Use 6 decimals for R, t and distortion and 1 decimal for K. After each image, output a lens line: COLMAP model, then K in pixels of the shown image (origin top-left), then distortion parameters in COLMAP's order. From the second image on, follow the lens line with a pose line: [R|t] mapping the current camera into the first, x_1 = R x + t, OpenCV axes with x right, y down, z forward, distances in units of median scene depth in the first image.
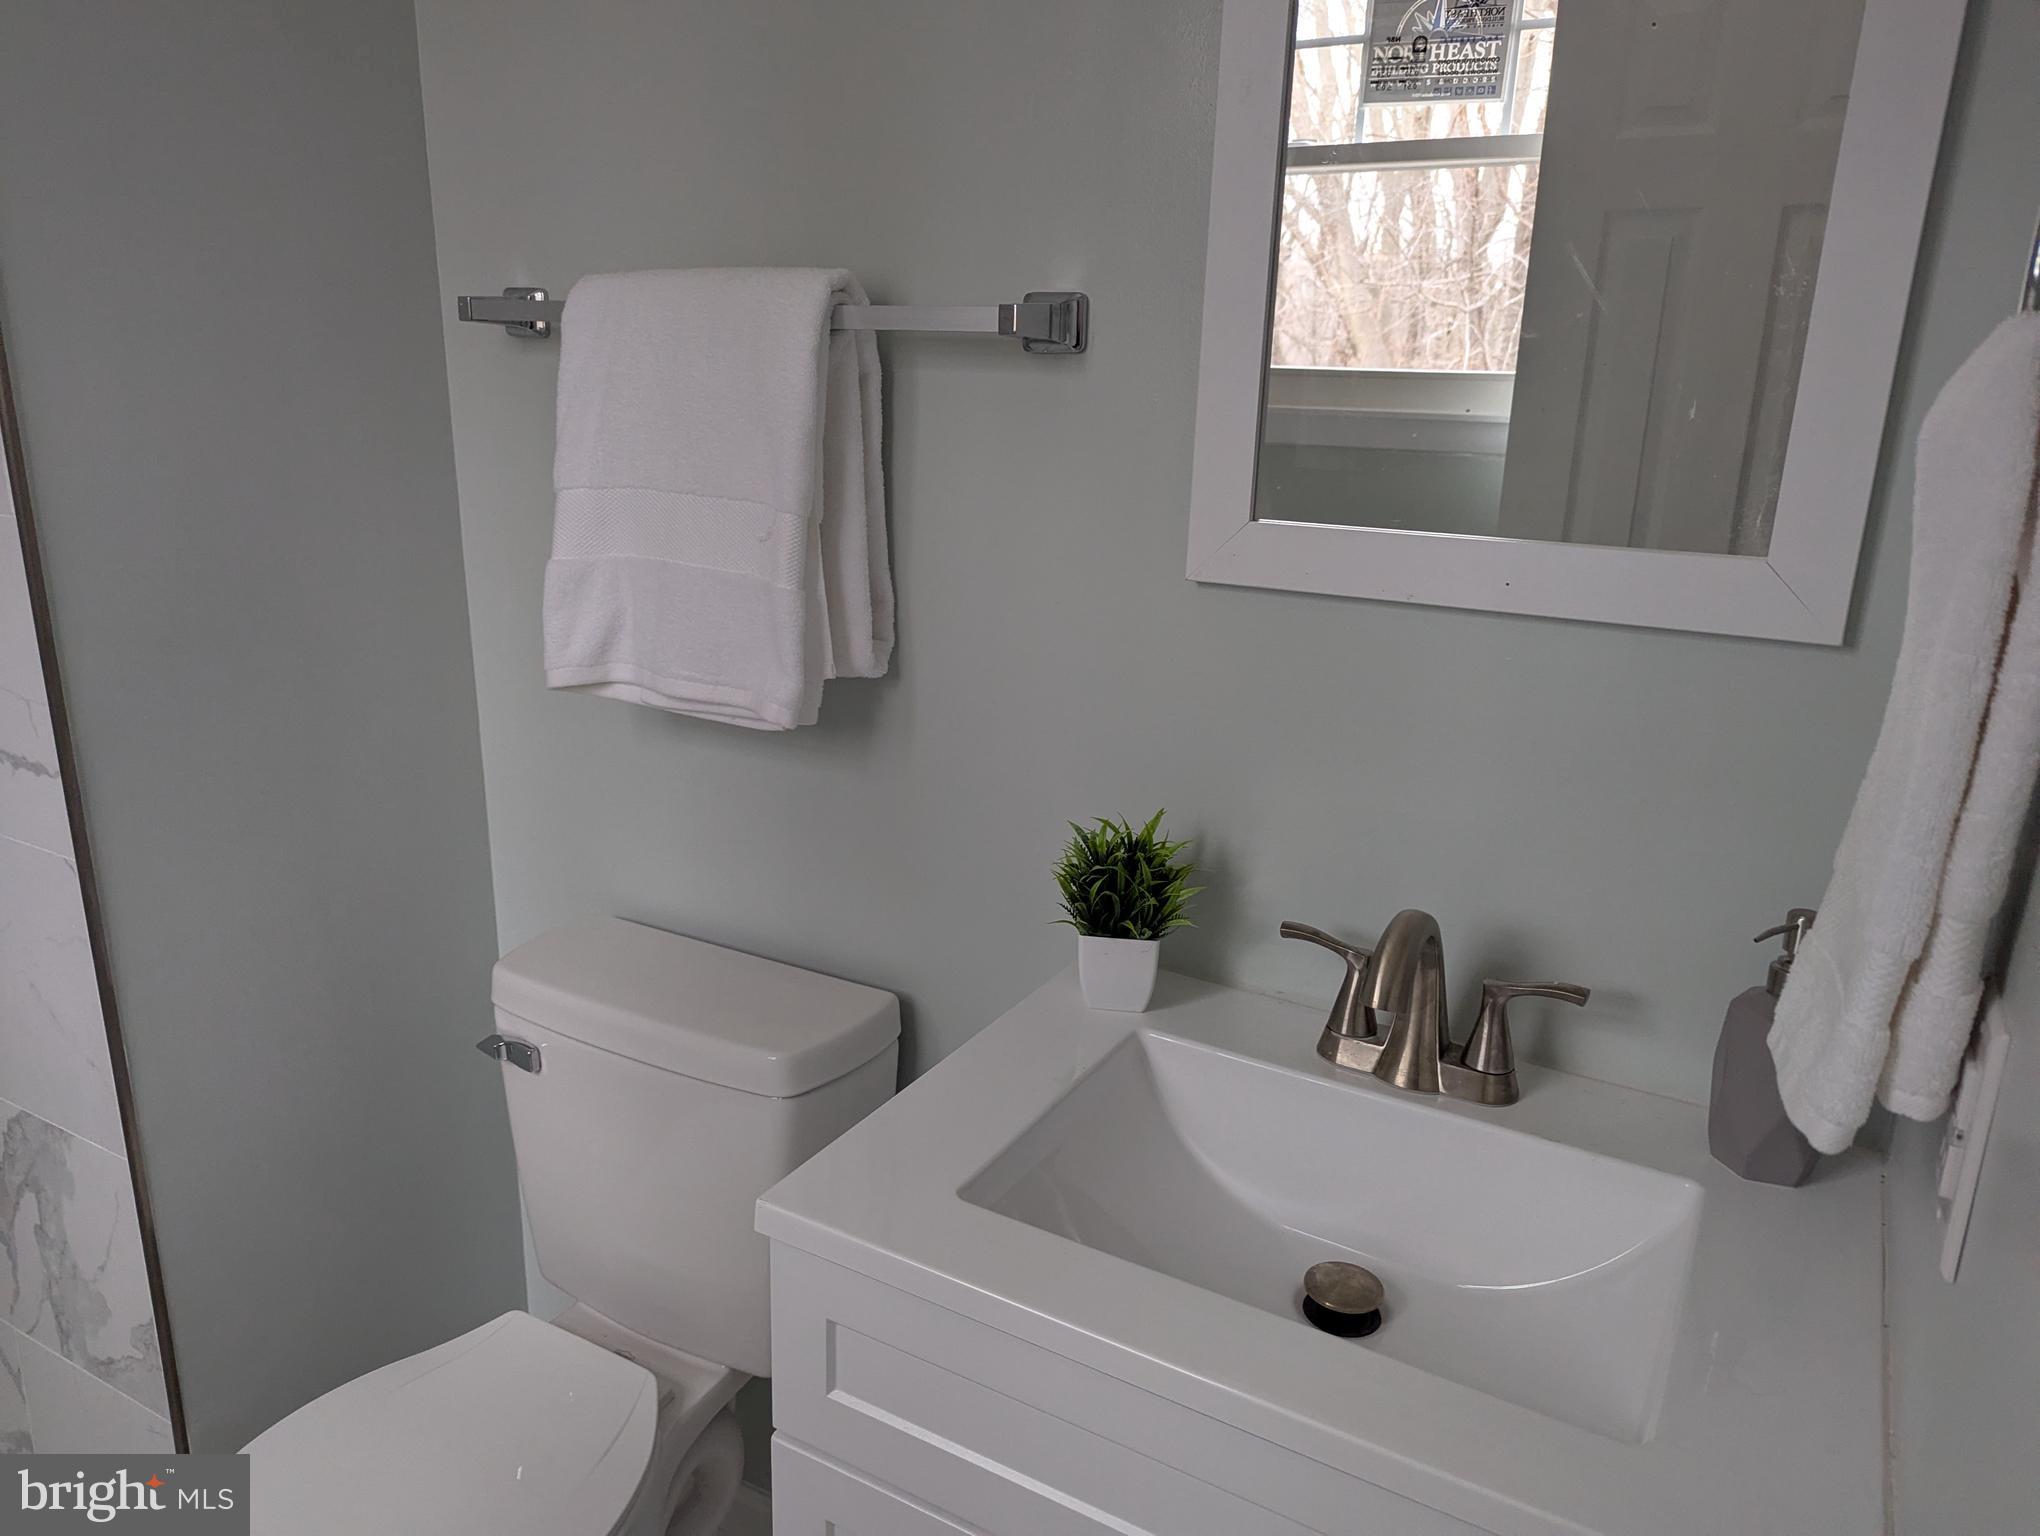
lens RADIAL K [[1428.3, 0, 1012.5], [0, 1428.3, 776.5], [0, 0, 1]] dist [0.050900, -0.048194]
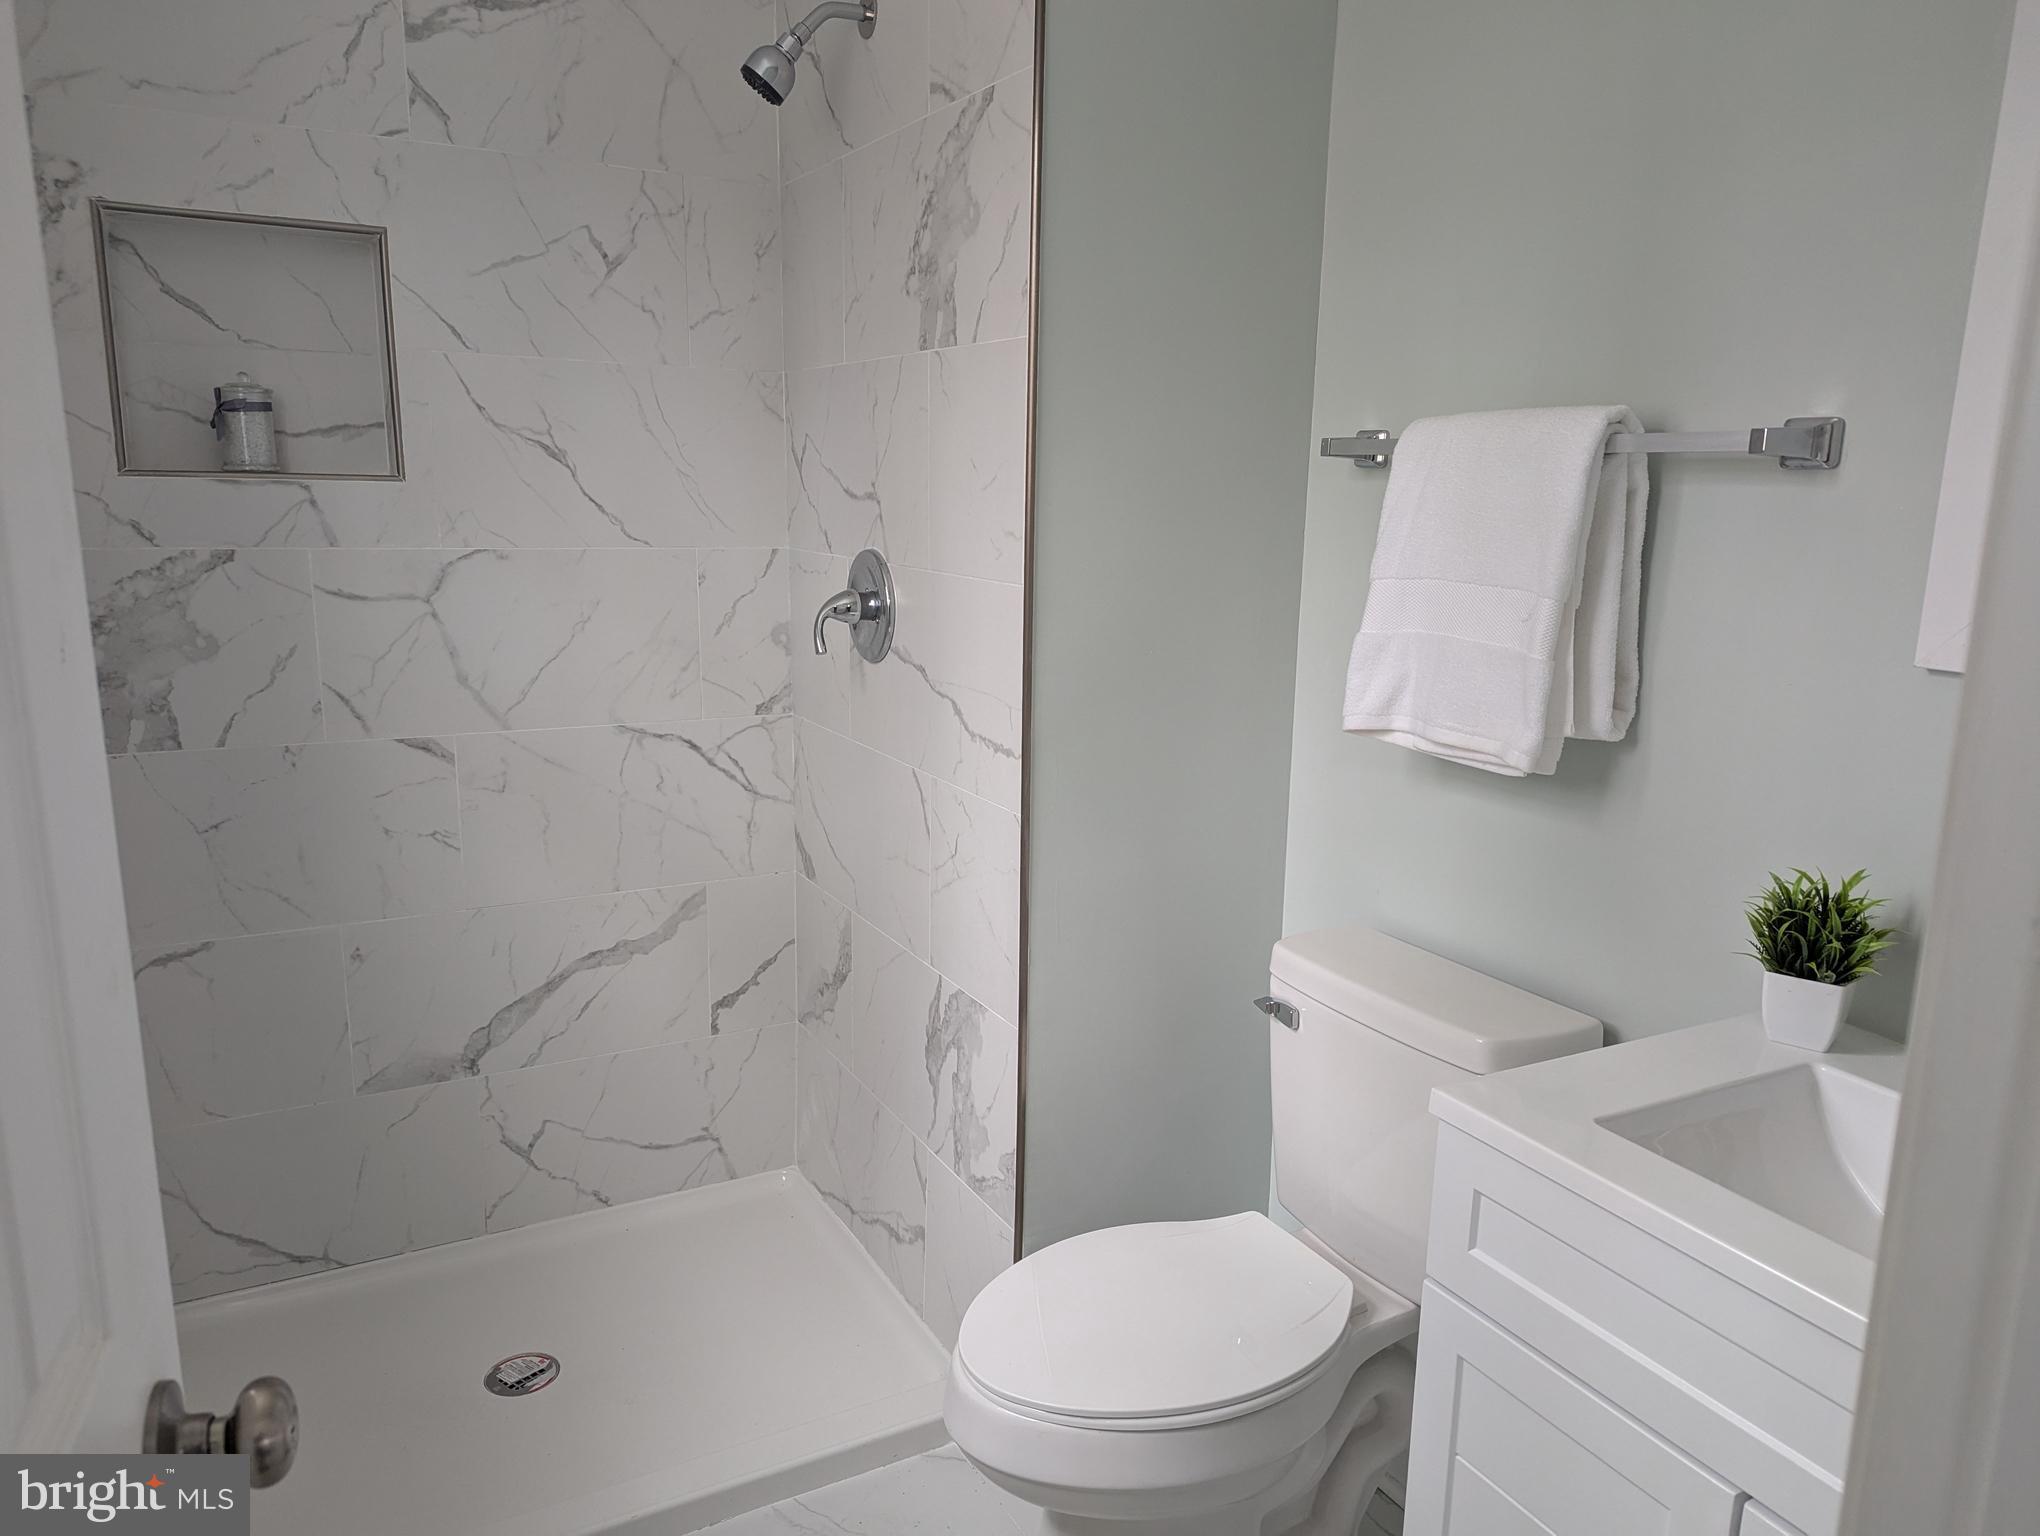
lens RADIAL K [[1428.3, 0, 1019.1], [0, 1428.3, 755.3], [0, 0, 1]] dist [0.050900, -0.048194]
pose [[0.844405, 0.095145, -0.527188, 0.118498], [-0.151197, 0.986420, -0.064148, 0.093152], [0.513926, 0.133876, 0.847324, -0.253457]]
